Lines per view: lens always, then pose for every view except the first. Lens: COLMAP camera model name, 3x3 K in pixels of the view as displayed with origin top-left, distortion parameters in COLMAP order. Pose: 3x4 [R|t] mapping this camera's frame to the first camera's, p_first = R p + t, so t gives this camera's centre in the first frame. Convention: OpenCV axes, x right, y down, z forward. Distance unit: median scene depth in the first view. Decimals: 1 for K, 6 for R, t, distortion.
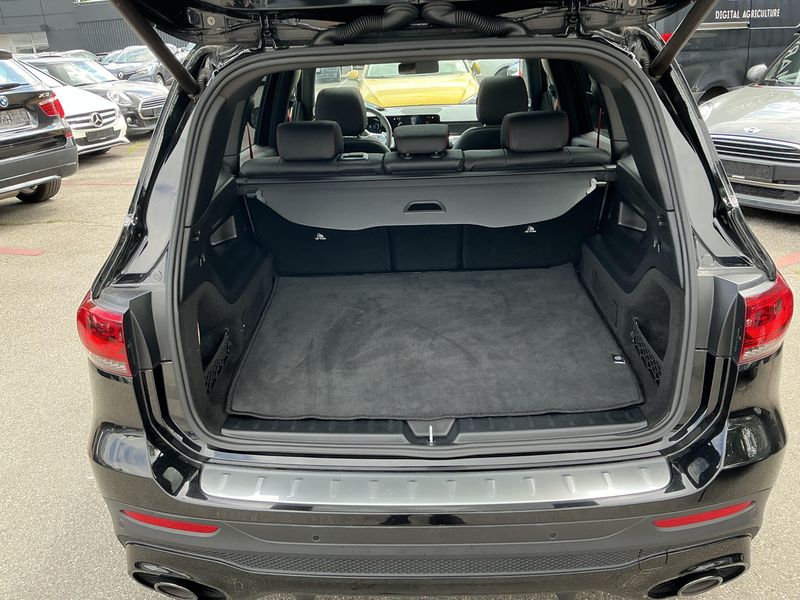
lens RADIAL K [[673.0, 0, 400.0], [0, 673.0, 300.0], [0, 0, 1]] dist [-0.026493, -0.008184]
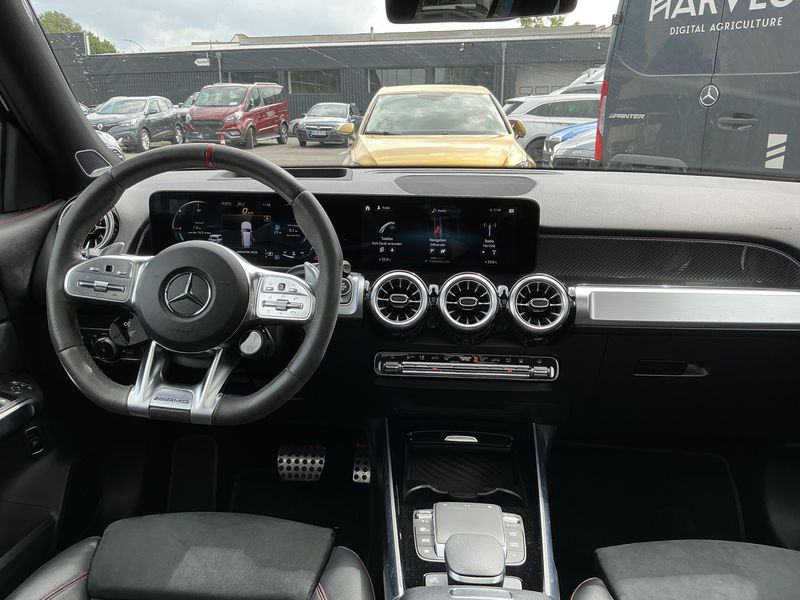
lens RADIAL K [[668.2, 0, 400.0], [0, 668.2, 300.0], [0, 0, 1]] dist [0.097667, -0.213926]
pose [[0.998126, 0.059724, -0.013299, 0.005235], [-0.060798, 0.992538, -0.105696, -0.100741], [0.006887, 0.106307, 0.994310, 0.361958]]
